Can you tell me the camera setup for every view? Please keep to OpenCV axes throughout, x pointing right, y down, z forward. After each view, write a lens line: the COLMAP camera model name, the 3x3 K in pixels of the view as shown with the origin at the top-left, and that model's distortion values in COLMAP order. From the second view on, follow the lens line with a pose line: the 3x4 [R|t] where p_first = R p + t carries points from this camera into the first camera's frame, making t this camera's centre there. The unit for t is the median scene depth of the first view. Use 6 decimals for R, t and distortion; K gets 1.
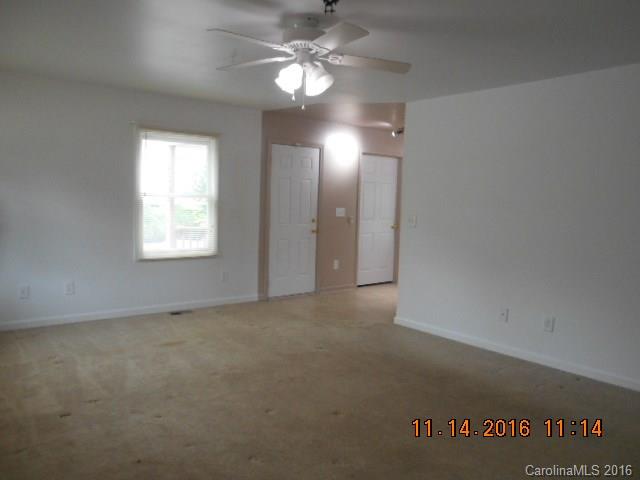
lens RADIAL K [[516.5, 0, 320.0], [0, 516.5, 240.0], [0, 0, 1]] dist [0.000742, -0.000048]
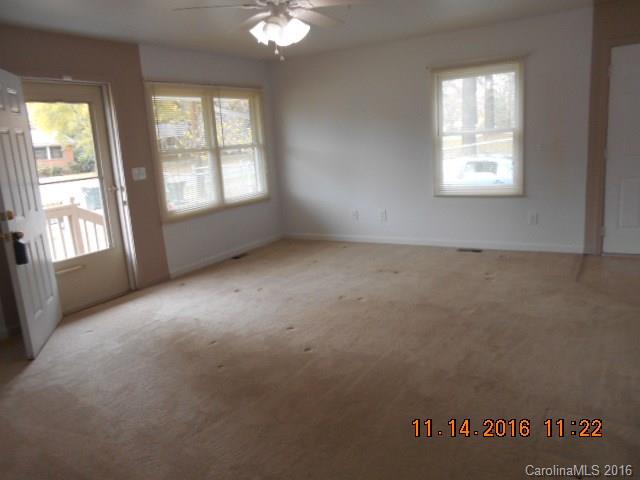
lens RADIAL K [[516.5, 0, 320.0], [0, 516.5, 240.0], [0, 0, 1]] dist [0.000742, -0.000048]
pose [[0.329640, 0.124789, -0.935823, 0.575894], [-0.003974, 0.991401, 0.130800, -0.008564], [0.944098, -0.039398, 0.327301, 0.406896]]
